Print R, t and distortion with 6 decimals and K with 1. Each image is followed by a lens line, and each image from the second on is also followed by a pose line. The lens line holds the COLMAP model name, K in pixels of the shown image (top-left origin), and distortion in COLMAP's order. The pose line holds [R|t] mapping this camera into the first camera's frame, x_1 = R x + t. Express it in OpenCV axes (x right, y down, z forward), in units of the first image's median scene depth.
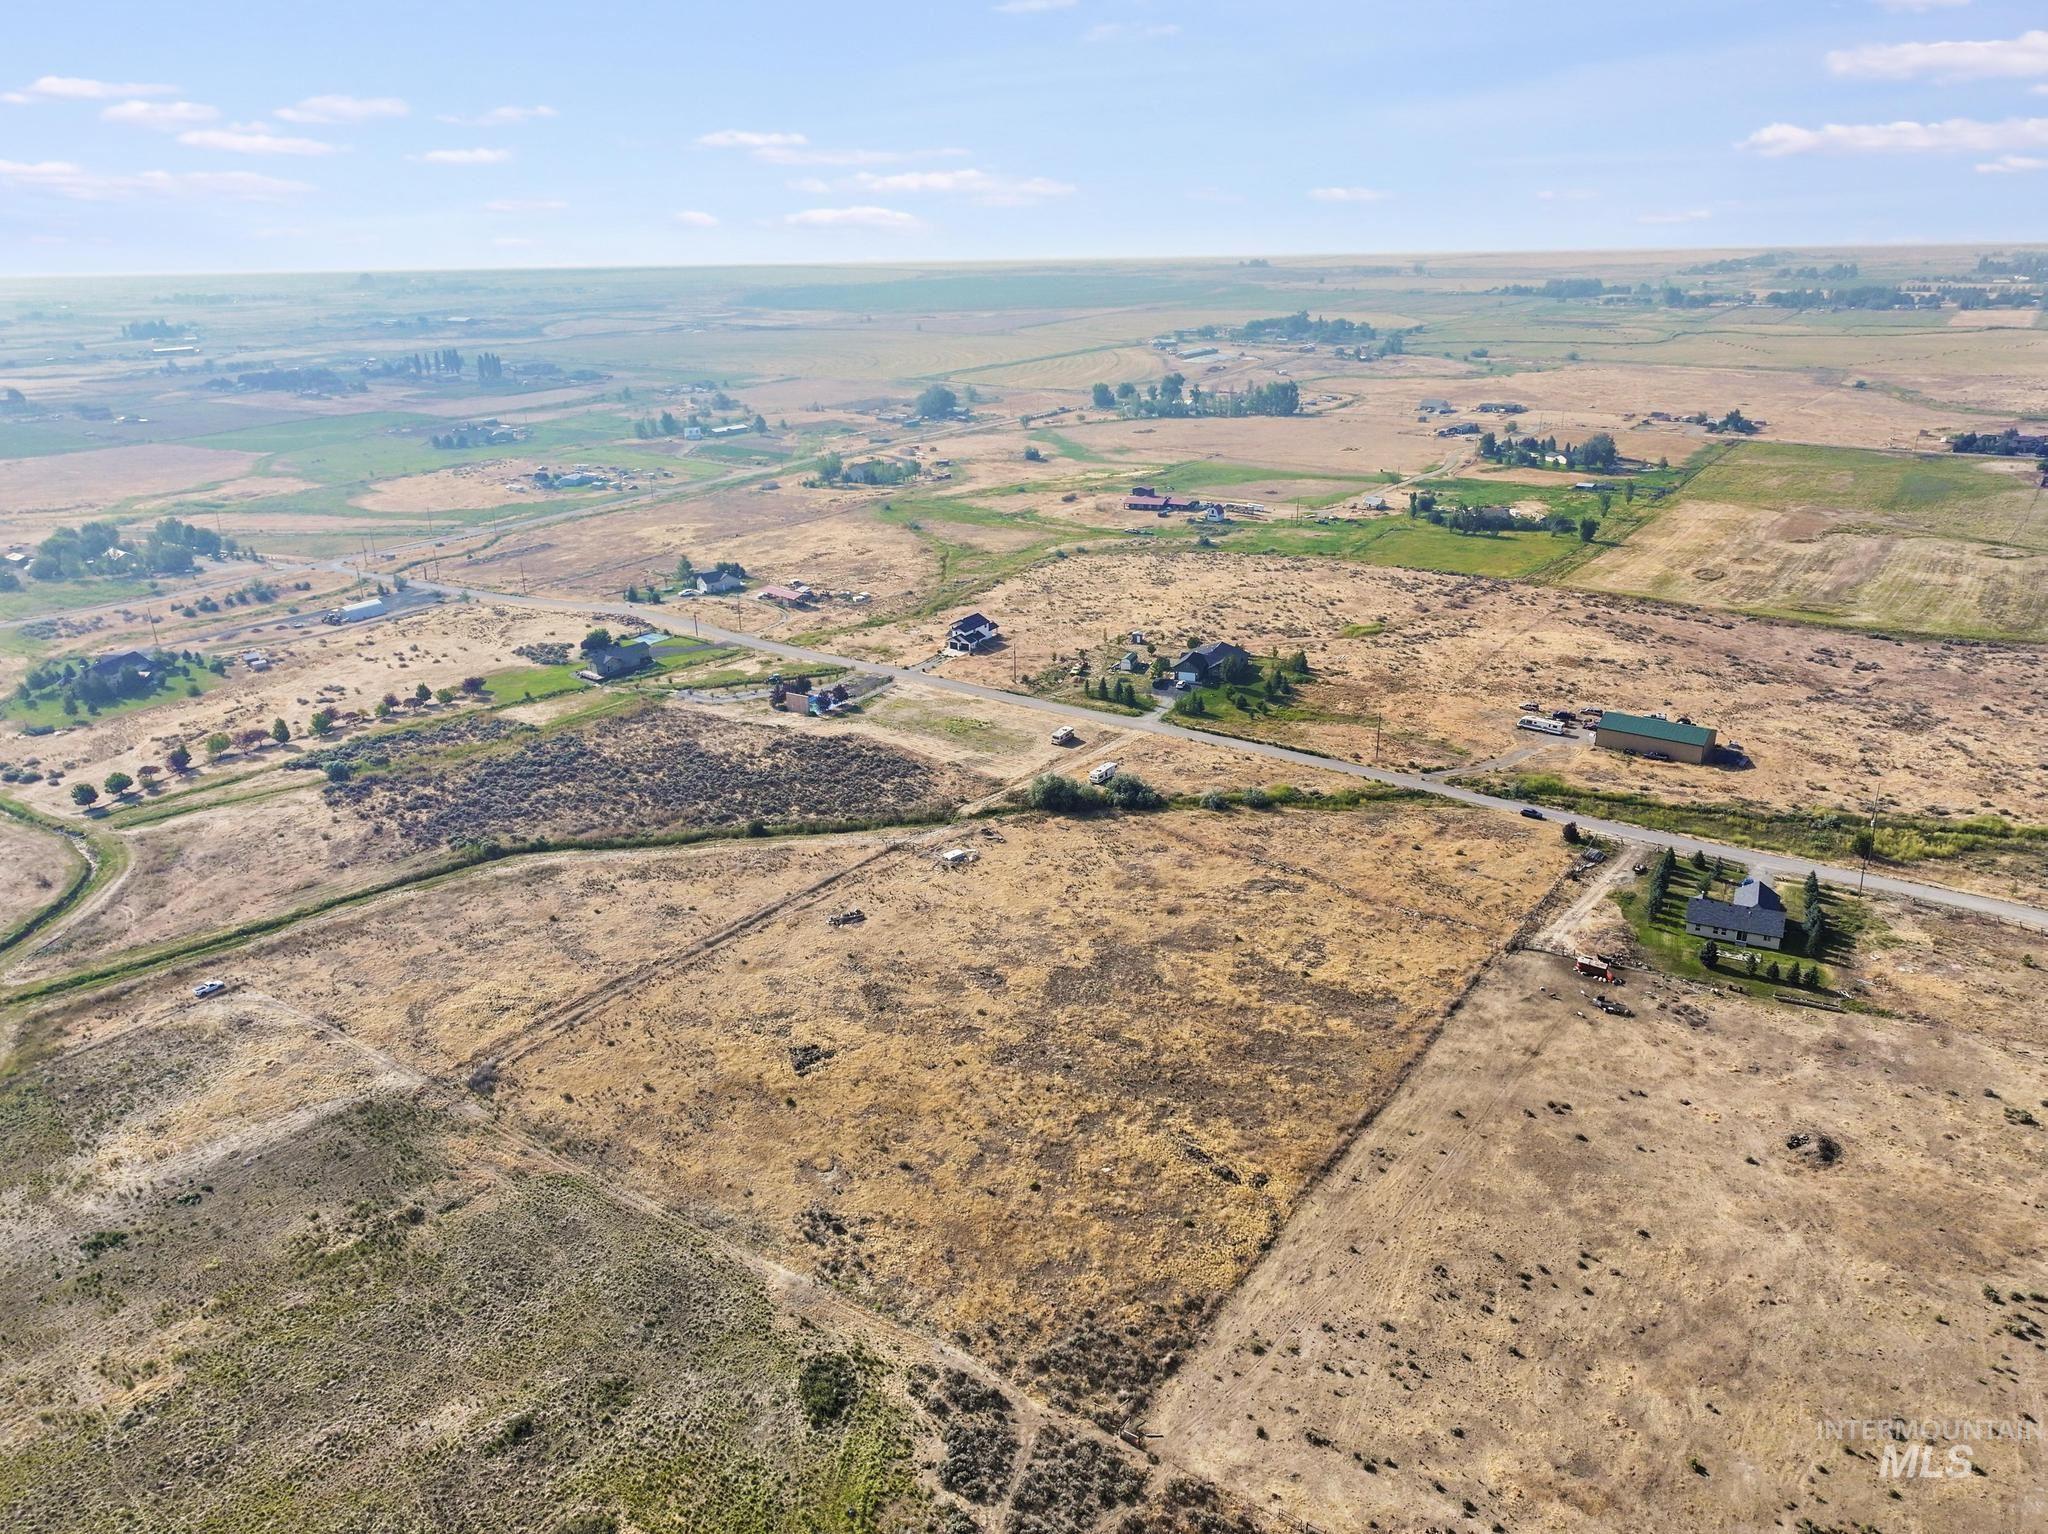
lens RADIAL K [[1467.3, 0, 1038.1], [0, 1467.3, 766.9], [0, 0, 1]] dist [0.010342, -0.002307]
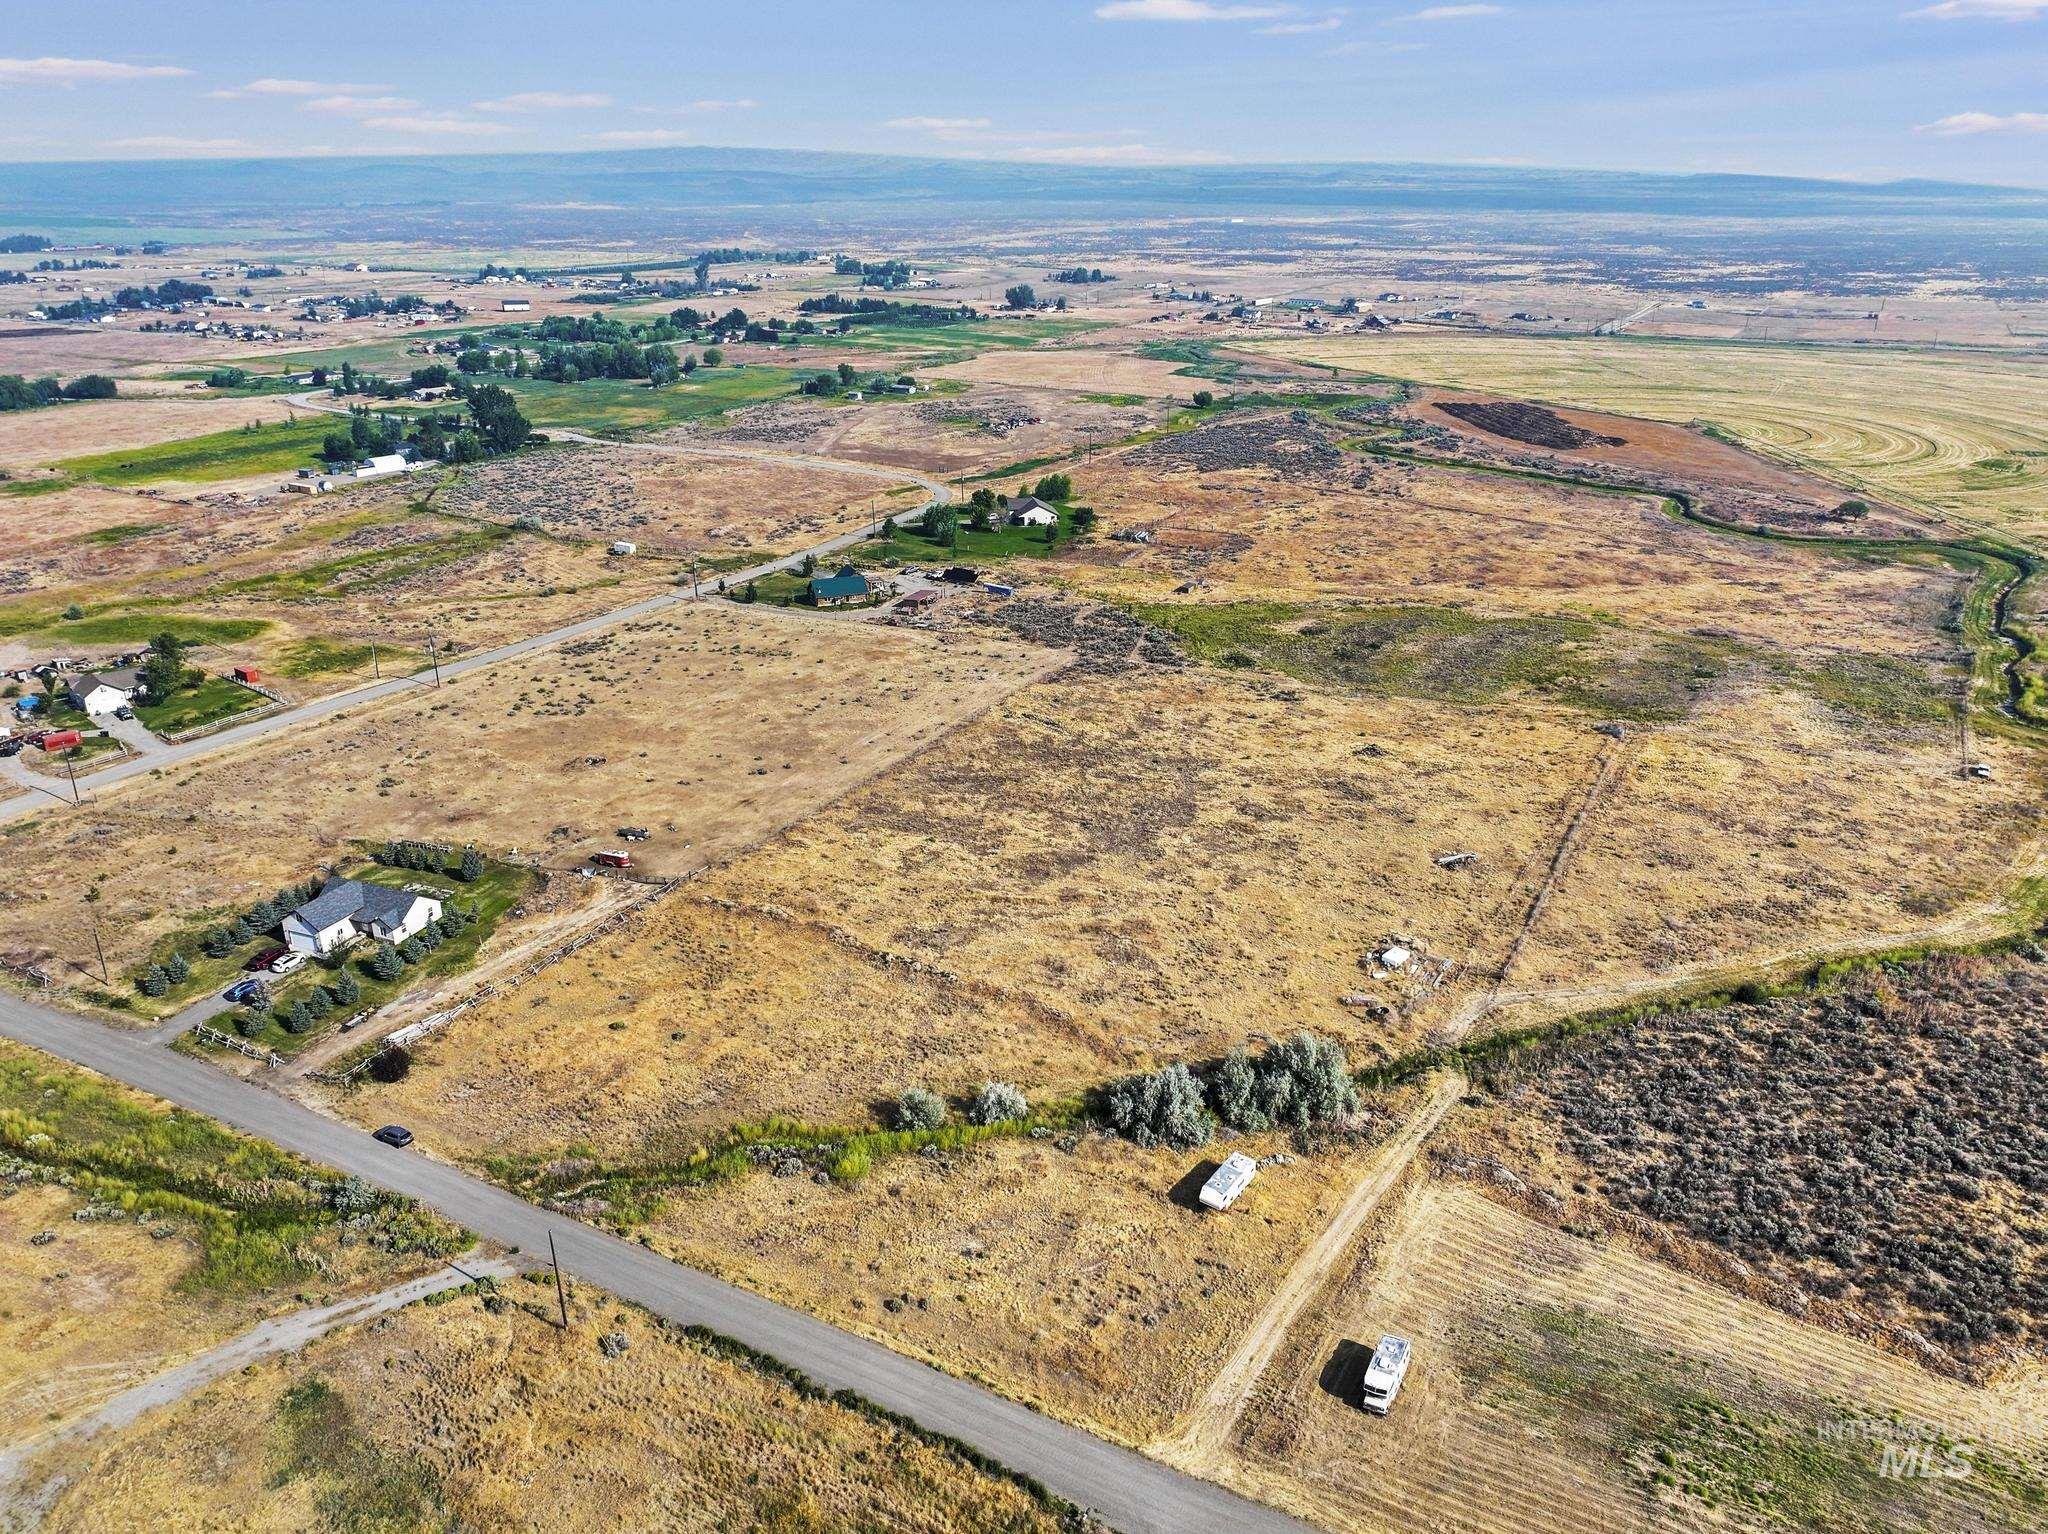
lens RADIAL K [[1449.3, 0, 1069.4], [0, 1449.3, 768.2], [0, 0, 1]] dist [0.009742, 0.001101]
pose [[-0.995455, 0.045066, -0.083897, 0.158647], [-0.024926, 0.726953, 0.686234, -0.502410], [0.091915, 0.685206, -0.722526, 1.548061]]
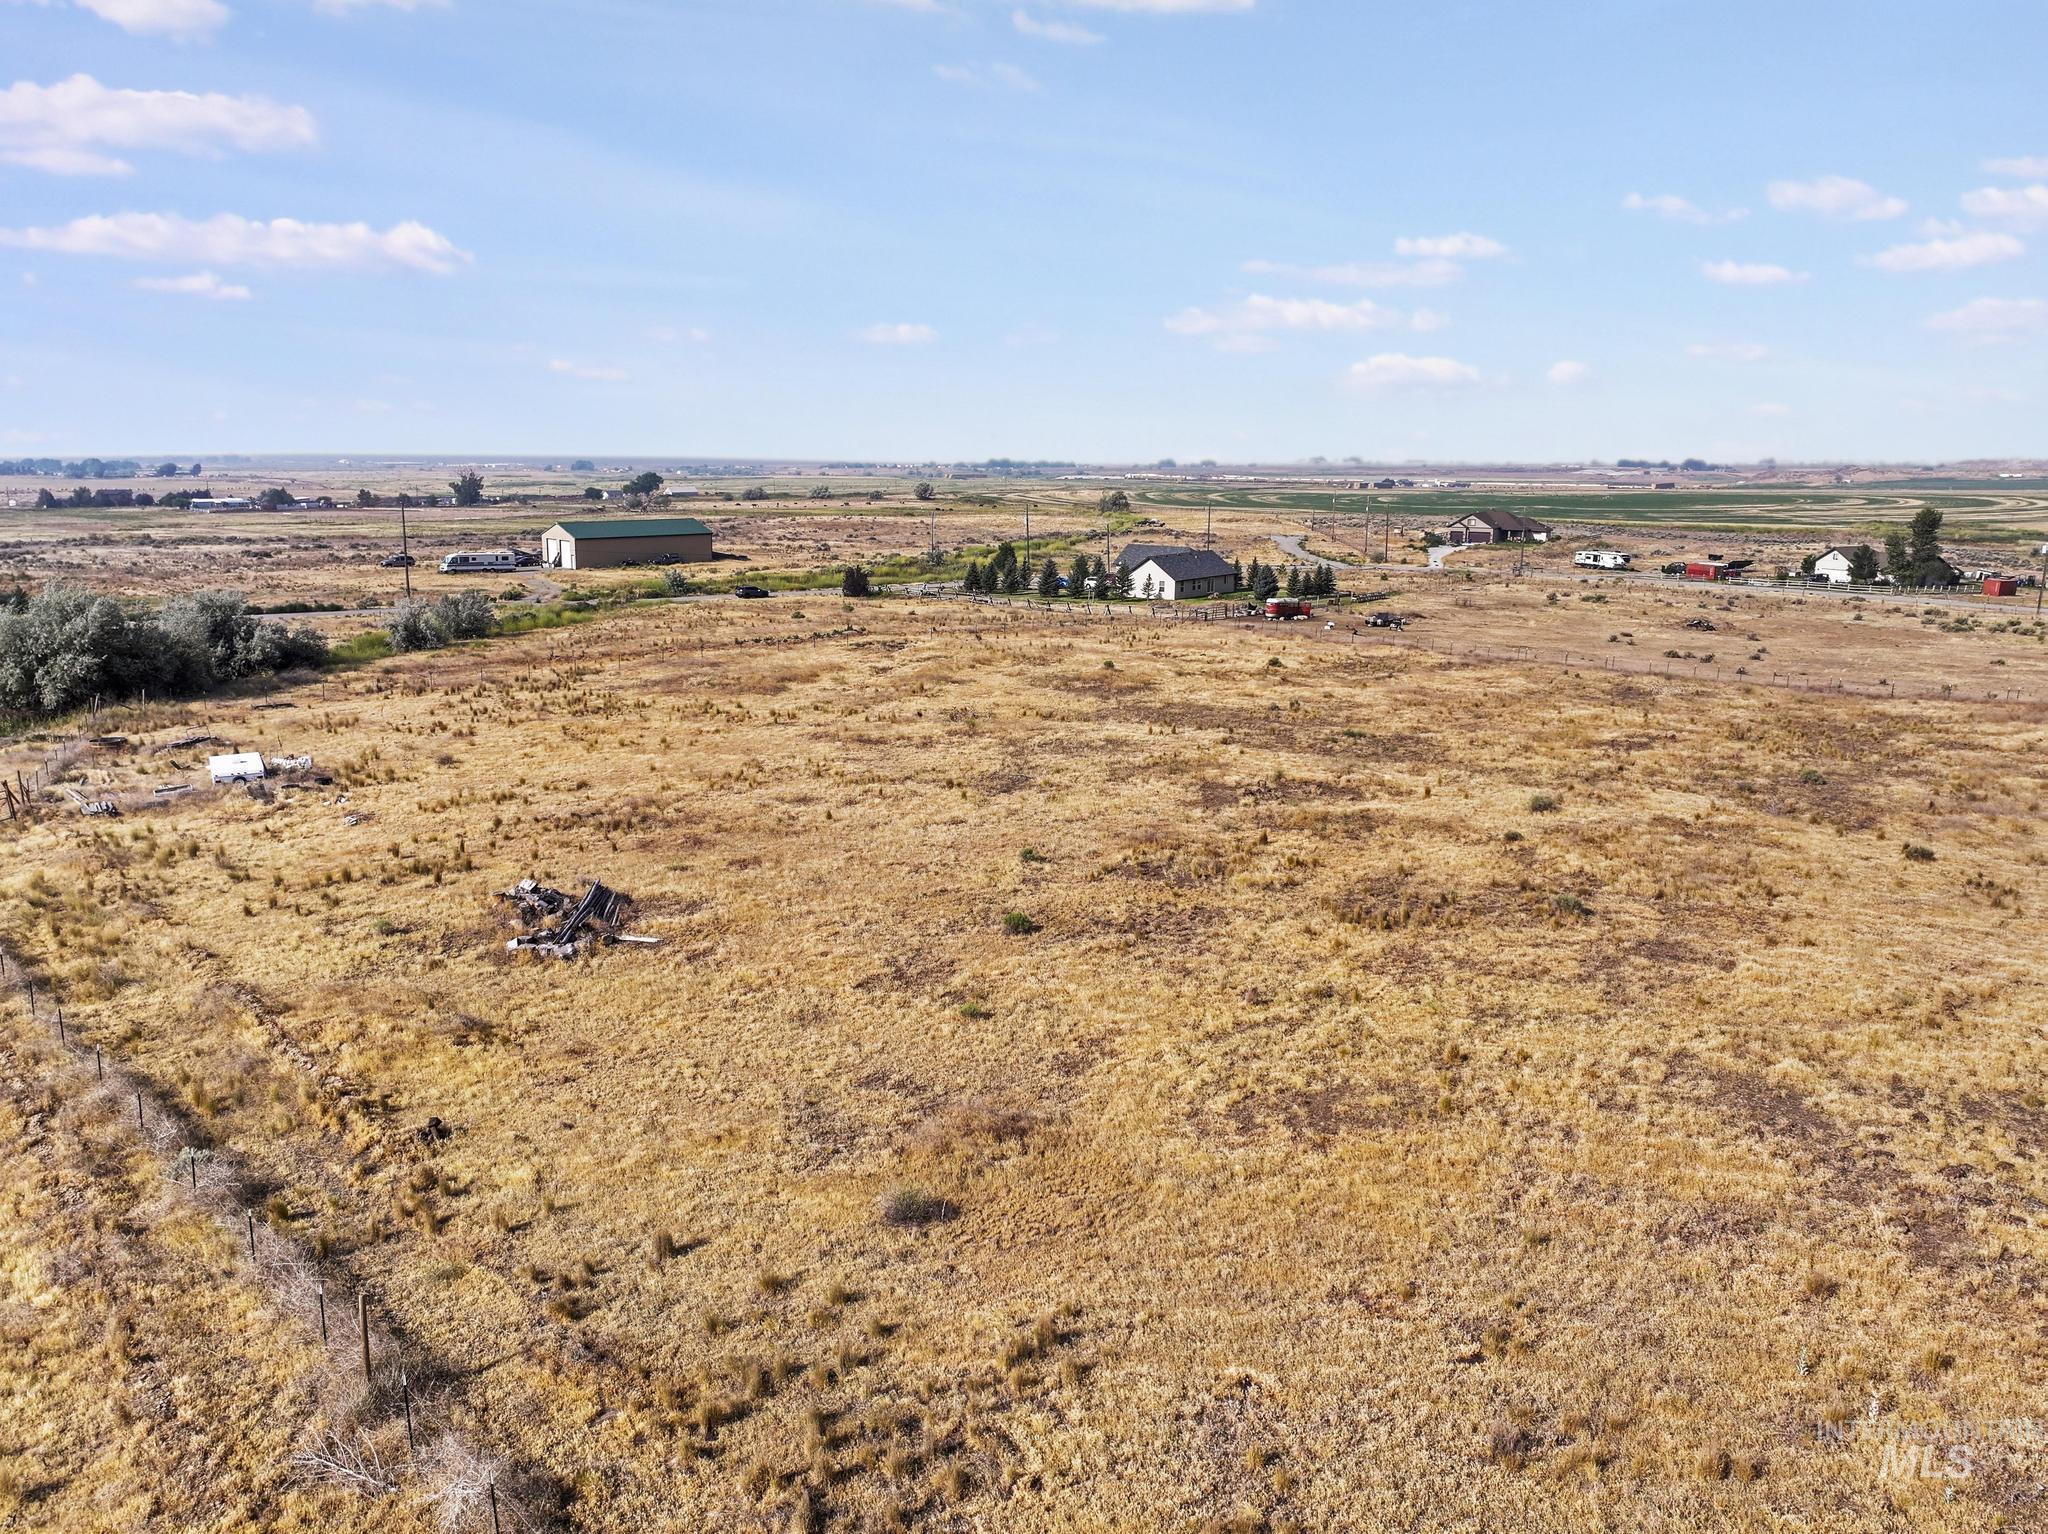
lens RADIAL K [[1467.3, 0, 1038.1], [0, 1467.3, 766.9], [0, 0, 1]] dist [0.010342, -0.002307]
pose [[0.223443, -0.180419, 0.957874, -0.282632], [0.348254, 0.932632, 0.094427, 0.089380], [-0.910380, 0.312485, 0.271222, 0.896226]]
